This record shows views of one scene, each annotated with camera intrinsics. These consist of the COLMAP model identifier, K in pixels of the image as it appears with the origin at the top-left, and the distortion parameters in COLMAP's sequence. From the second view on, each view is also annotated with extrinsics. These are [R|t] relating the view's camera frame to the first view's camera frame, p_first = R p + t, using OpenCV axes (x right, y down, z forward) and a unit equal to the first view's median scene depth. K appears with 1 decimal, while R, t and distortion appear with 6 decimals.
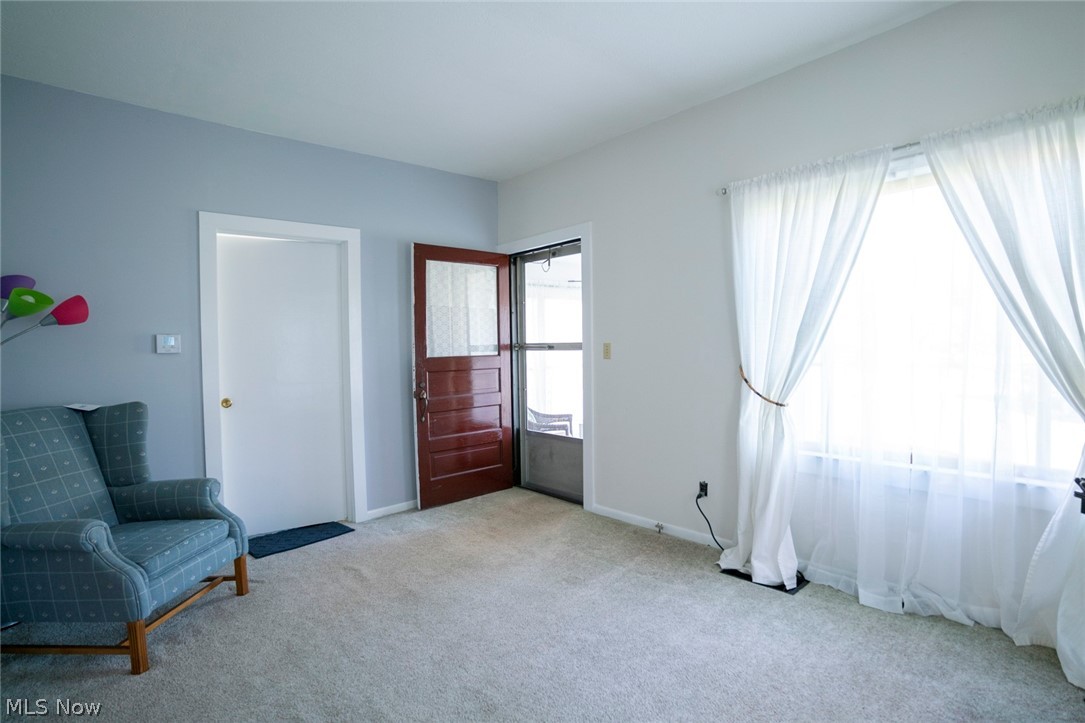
lens RADIAL K [[523.3, 0, 543.5], [0, 523.3, 359.1], [0, 0, 1]] dist [-0.083387, 0.034292]
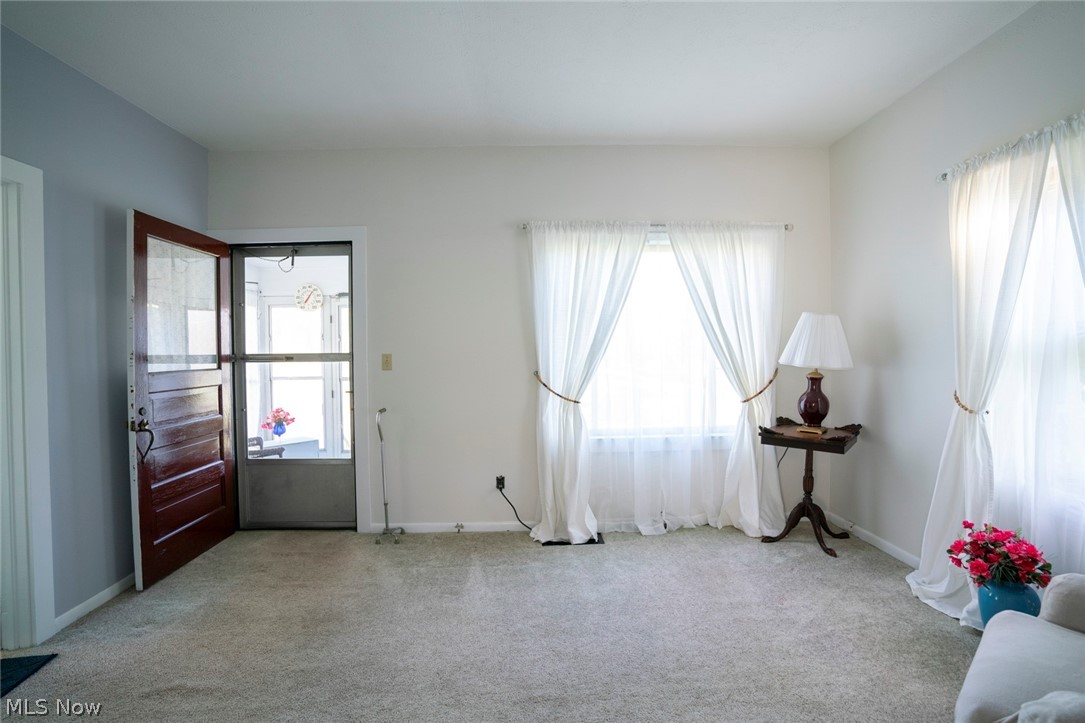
lens RADIAL K [[523.3, 0, 543.5], [0, 523.3, 359.1], [0, 0, 1]] dist [-0.083387, 0.034292]
pose [[0.650305, -0.000267, 0.759673, -0.469551], [0.019936, 0.999662, -0.016715, 0.001248], [-0.759411, 0.026015, 0.650091, 0.167816]]
